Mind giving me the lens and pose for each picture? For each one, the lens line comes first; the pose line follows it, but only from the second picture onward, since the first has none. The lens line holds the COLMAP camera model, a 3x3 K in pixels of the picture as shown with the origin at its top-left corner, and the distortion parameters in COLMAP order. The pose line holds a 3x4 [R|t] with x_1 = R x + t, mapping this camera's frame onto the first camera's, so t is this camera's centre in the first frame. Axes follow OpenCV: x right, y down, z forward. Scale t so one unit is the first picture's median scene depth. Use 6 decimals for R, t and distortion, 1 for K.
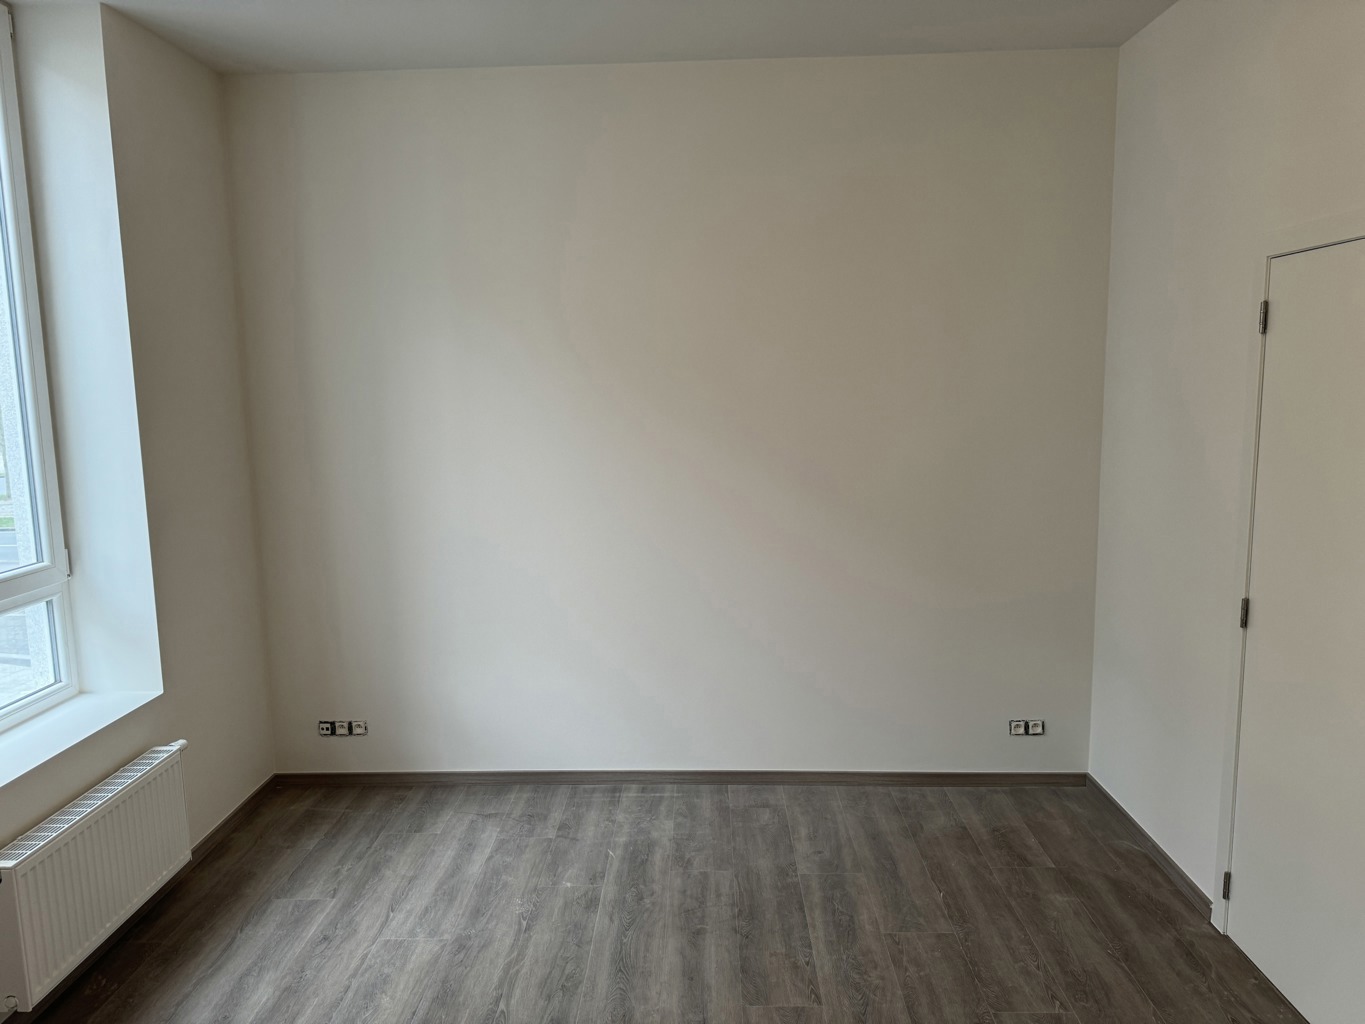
lens RADIAL K [[984.2, 0, 682.5], [0, 984.2, 512.0], [0, 0, 1]] dist [0.078445, -0.082374]
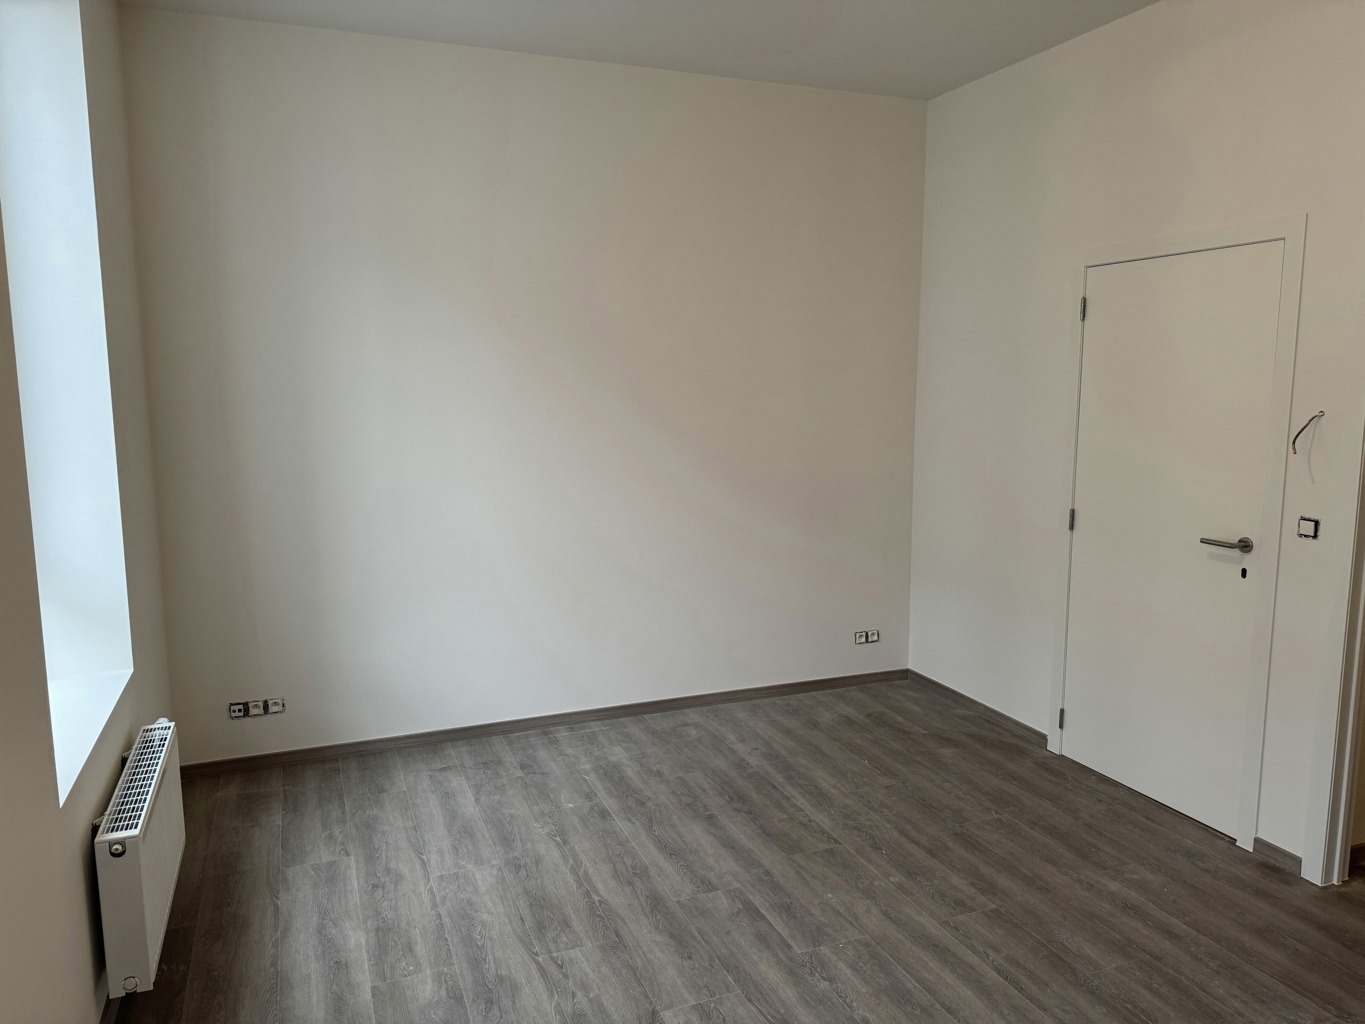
lens RADIAL K [[964.2, 0, 692.6], [0, 964.2, 513.5], [0, 0, 1]] dist [0.191810, -0.290259]
pose [[0.913193, -0.039261, 0.405632, -0.400856], [0.041030, 0.999149, 0.004338, 0.053393], [-0.405457, 0.012682, 0.914026, -0.040196]]
